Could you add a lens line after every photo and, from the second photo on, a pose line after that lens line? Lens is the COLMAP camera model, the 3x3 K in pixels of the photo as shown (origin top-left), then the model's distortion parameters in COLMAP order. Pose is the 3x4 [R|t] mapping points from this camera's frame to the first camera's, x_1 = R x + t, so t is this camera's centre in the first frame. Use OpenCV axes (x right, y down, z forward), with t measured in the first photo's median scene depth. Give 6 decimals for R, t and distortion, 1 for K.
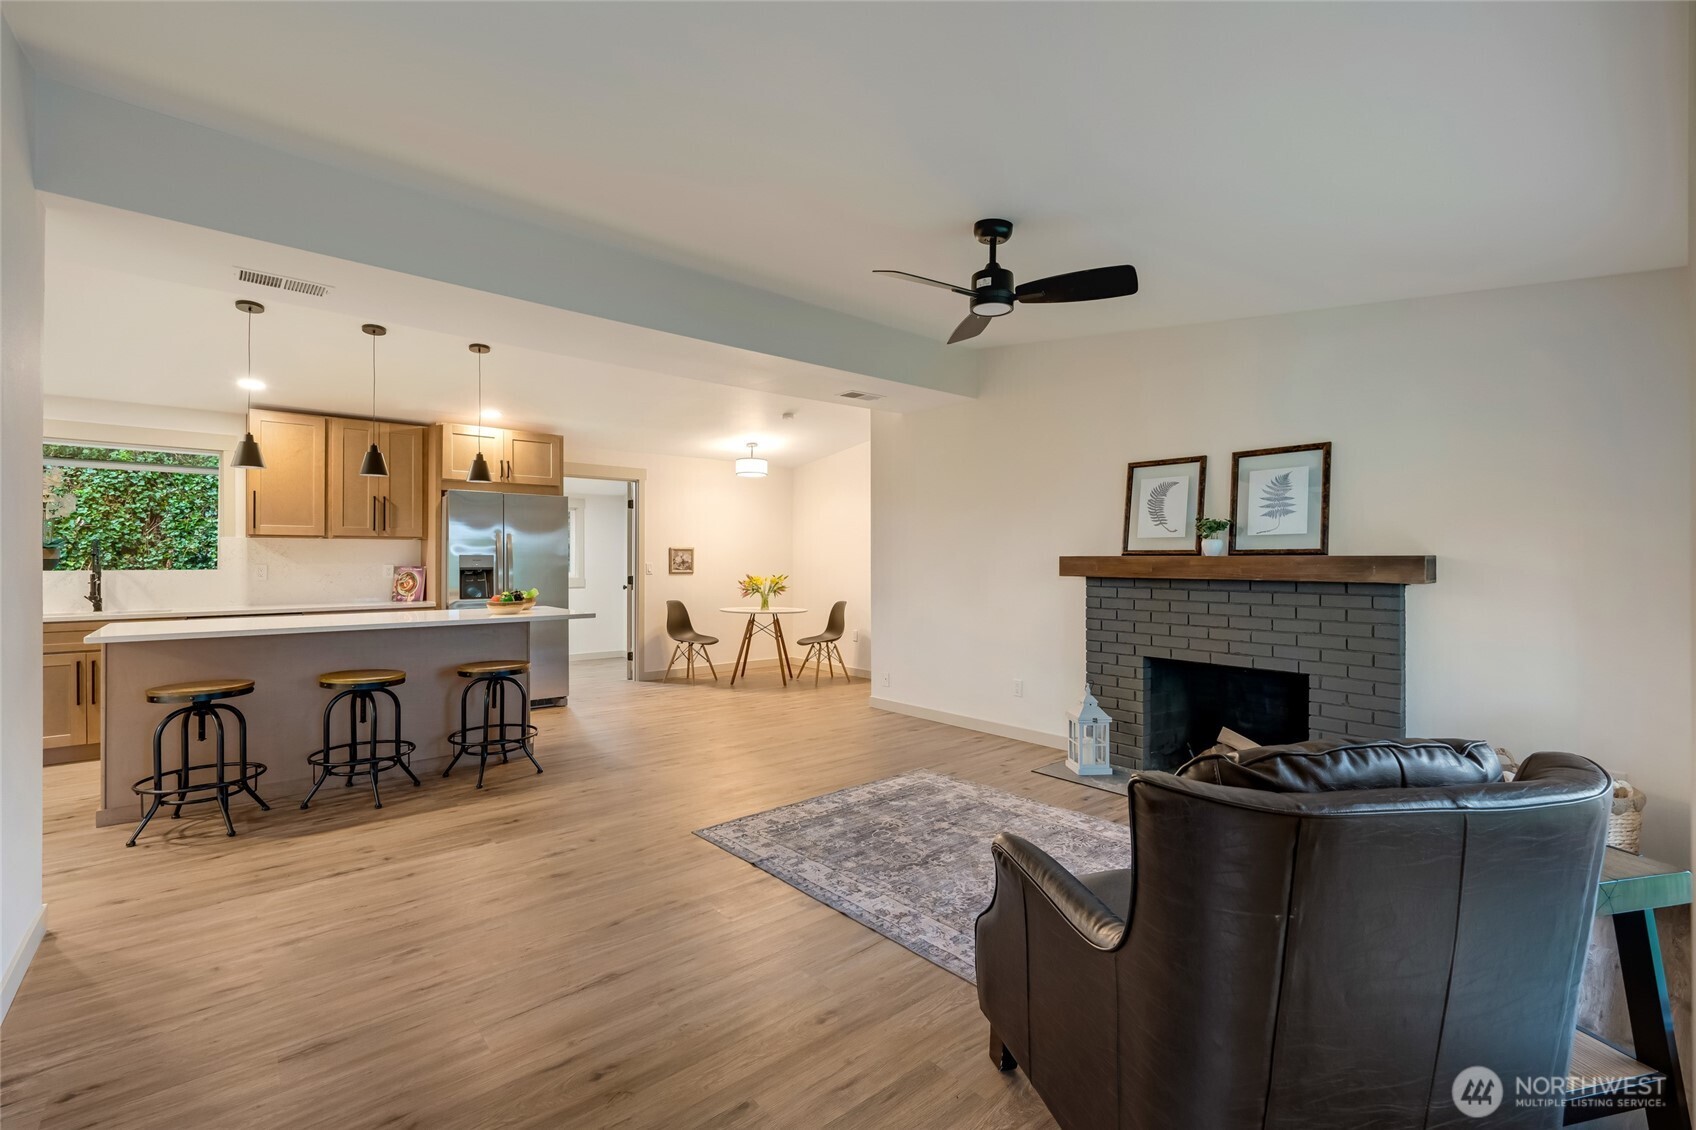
lens RADIAL K [[756.7, 0, 848.0], [0, 756.7, 565.0], [0, 0, 1]] dist [0.002755, 0.000740]
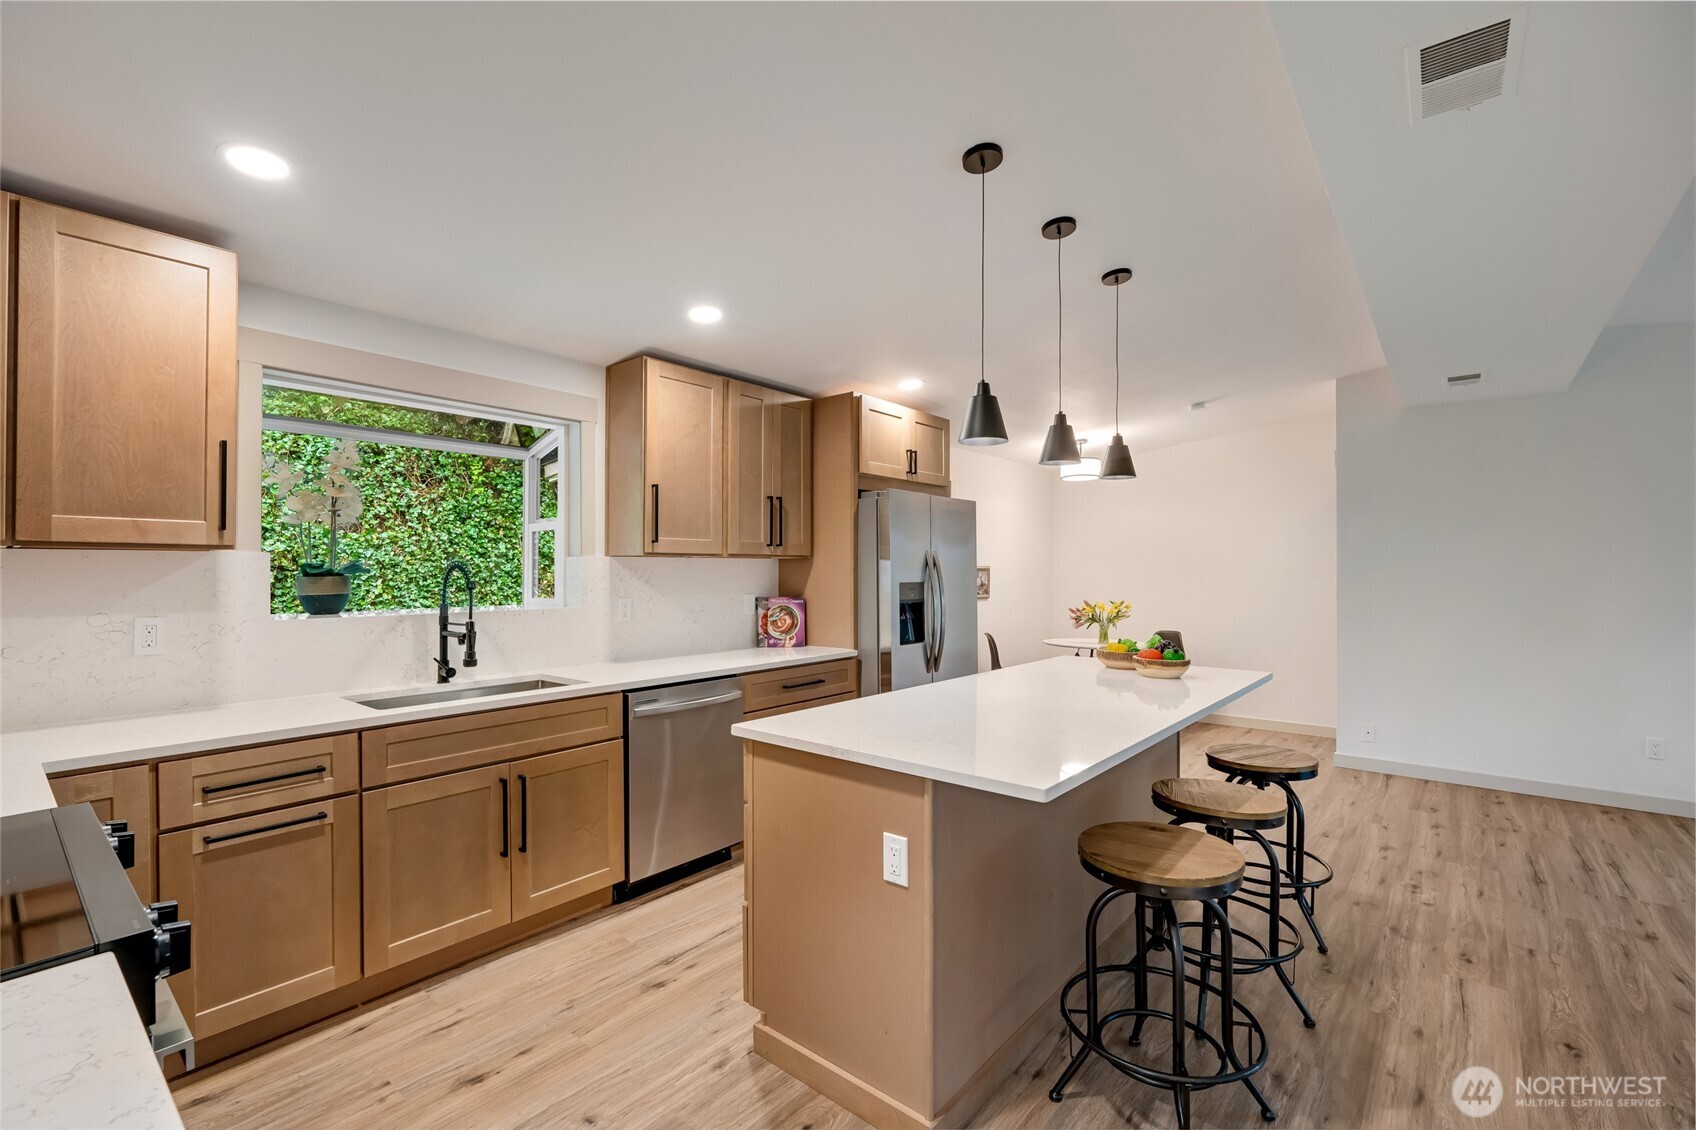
lens RADIAL K [[756.7, 0, 848.0], [0, 756.7, 565.0], [0, 0, 1]] dist [0.002755, 0.000740]
pose [[0.983035, 0.001877, 0.183408, -0.988032], [0.000338, 0.999927, -0.012049, -0.029385], [-0.183417, 0.011906, 0.982963, 0.454282]]
